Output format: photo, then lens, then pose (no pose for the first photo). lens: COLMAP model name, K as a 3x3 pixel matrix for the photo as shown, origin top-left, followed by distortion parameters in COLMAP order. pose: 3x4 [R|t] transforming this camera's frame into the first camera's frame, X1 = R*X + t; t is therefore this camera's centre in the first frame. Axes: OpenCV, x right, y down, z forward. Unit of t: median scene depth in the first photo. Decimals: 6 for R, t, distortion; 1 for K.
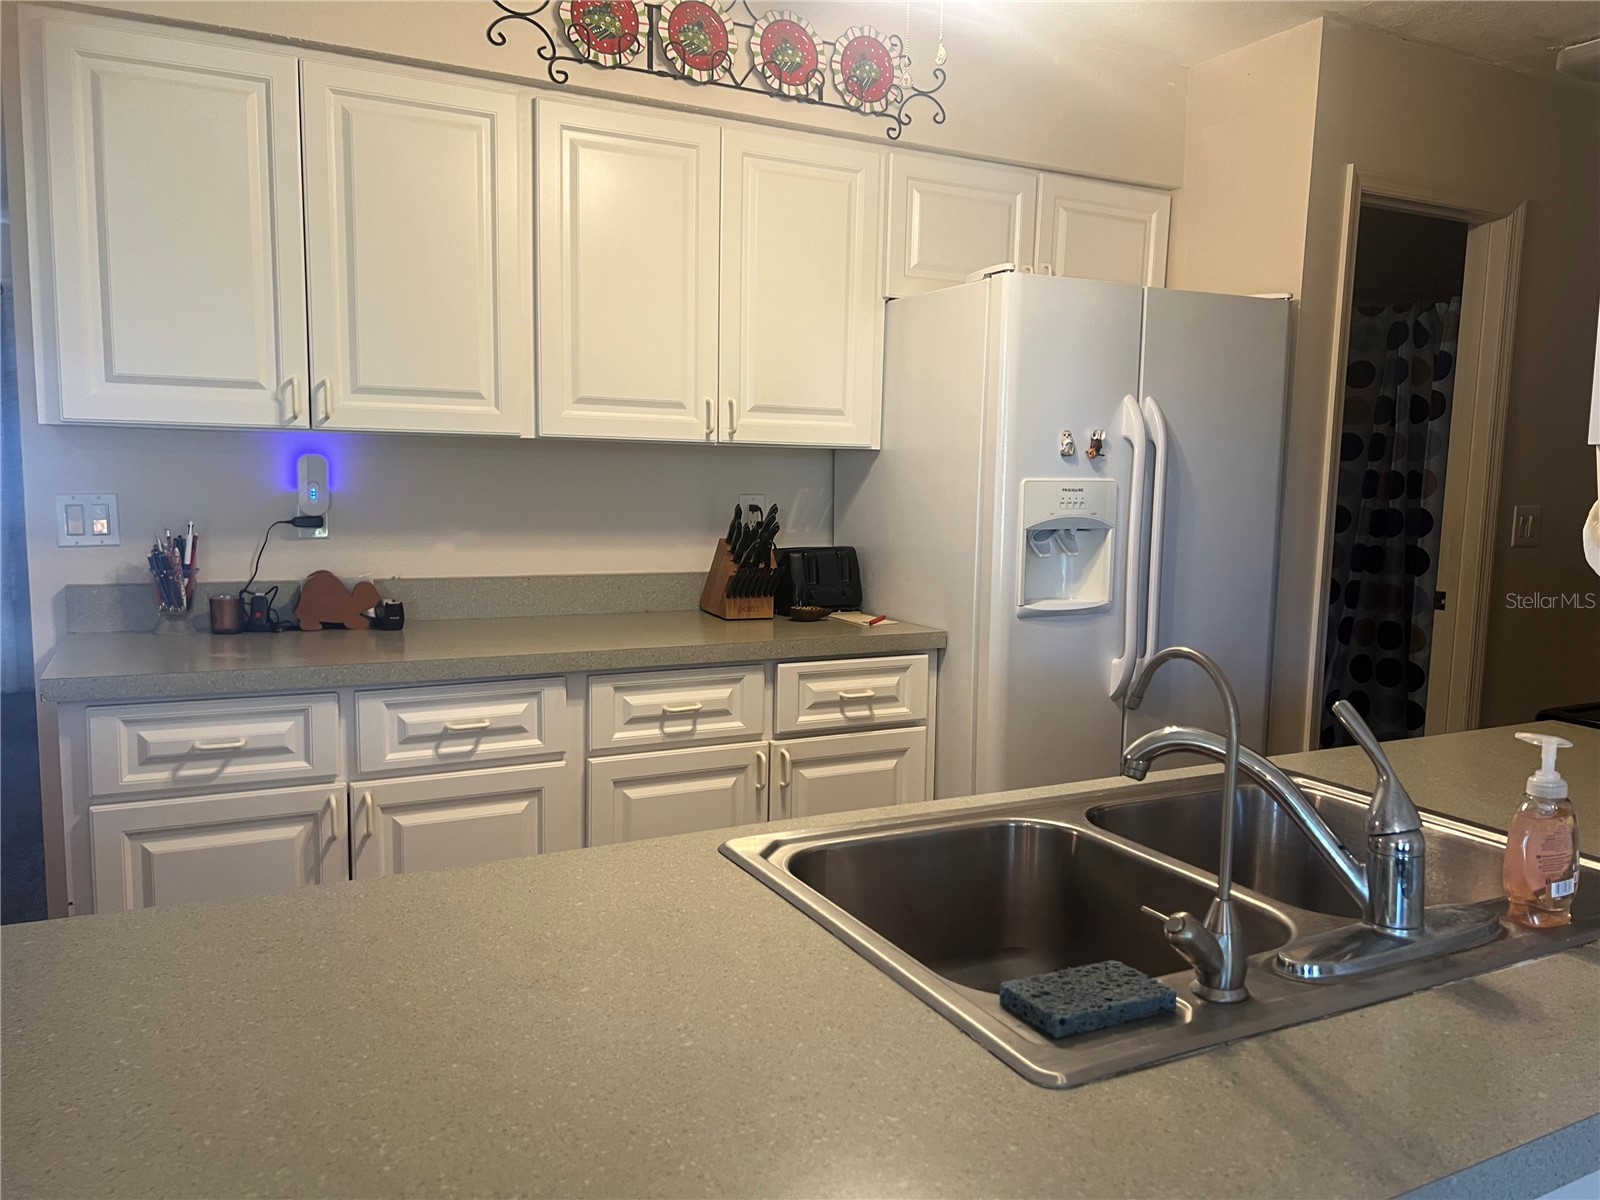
lens RADIAL K [[1228.4, 0, 810.9], [0, 1228.4, 602.6], [0, 0, 1]] dist [0.014797, -0.002123]
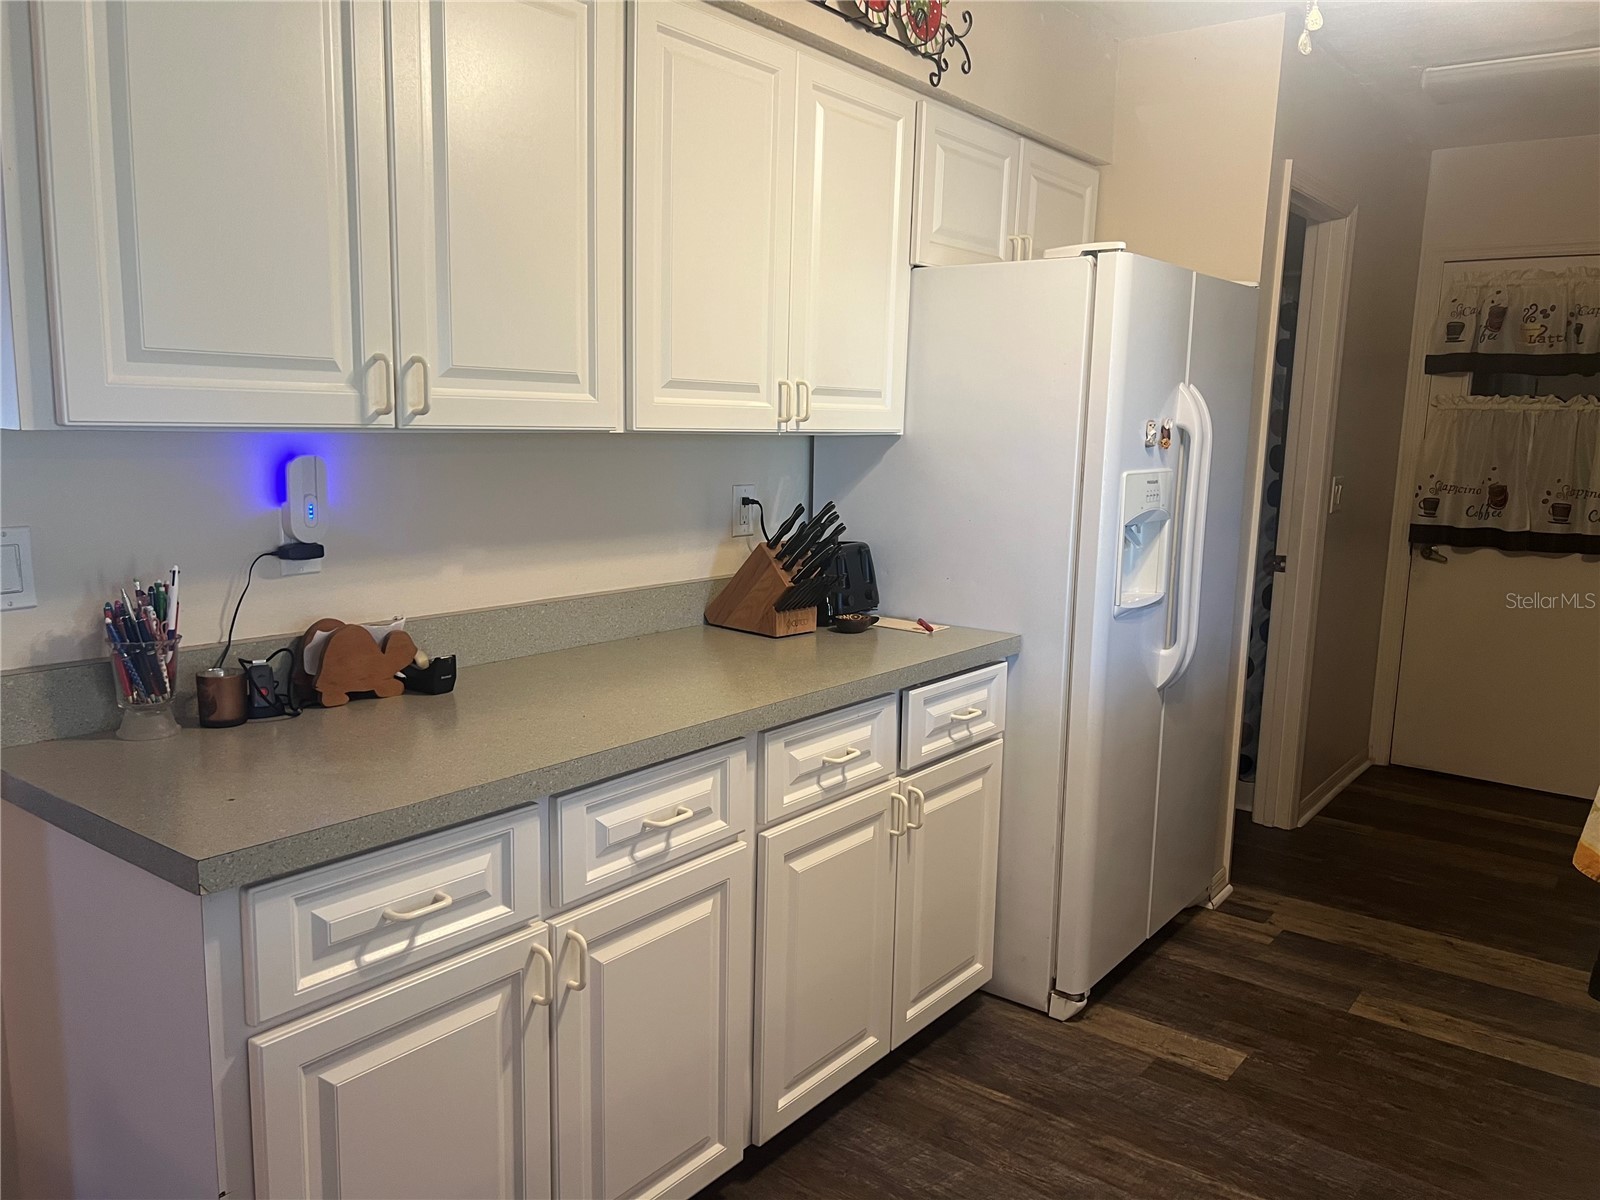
lens RADIAL K [[1228.4, 0, 799.9], [0, 1228.4, 602.6], [0, 0, 1]] dist [0.014797, -0.002123]
pose [[0.903611, -0.064007, 0.423544, -0.455075], [0.042254, 0.997270, 0.060563, -0.067696], [-0.426265, -0.036829, 0.903849, 0.241842]]
